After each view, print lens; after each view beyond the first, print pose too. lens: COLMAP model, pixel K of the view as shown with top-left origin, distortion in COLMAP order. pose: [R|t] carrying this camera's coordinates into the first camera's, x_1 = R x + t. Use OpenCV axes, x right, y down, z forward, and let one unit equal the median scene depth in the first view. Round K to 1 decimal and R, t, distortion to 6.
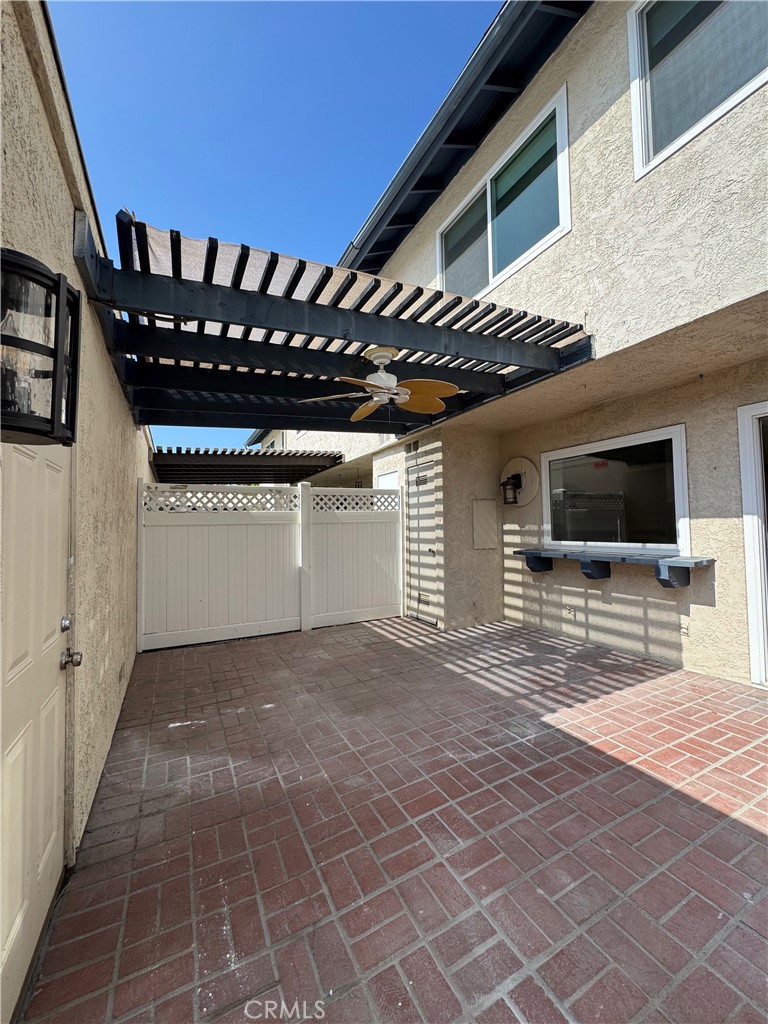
lens RADIAL K [[408.2, 0, 384.0], [0, 408.2, 512.0], [0, 0, 1]] dist [0.002875, 0.000465]
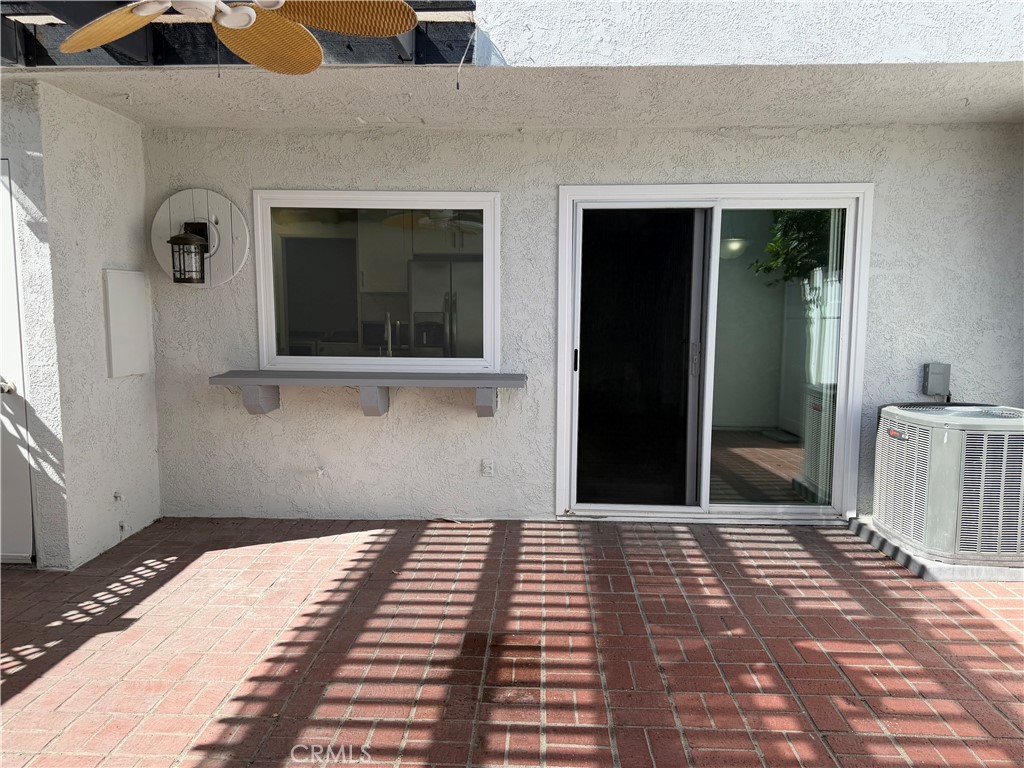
lens RADIAL K [[715.1, 0, 512.0], [0, 715.1, 384.0], [0, 0, 1]] dist [0.002339, -0.009149]
pose [[0.493624, -0.068514, 0.866972, -0.268699], [-0.053086, 0.992659, 0.108672, -0.013387], [-0.868054, -0.099667, 0.486363, 0.244464]]
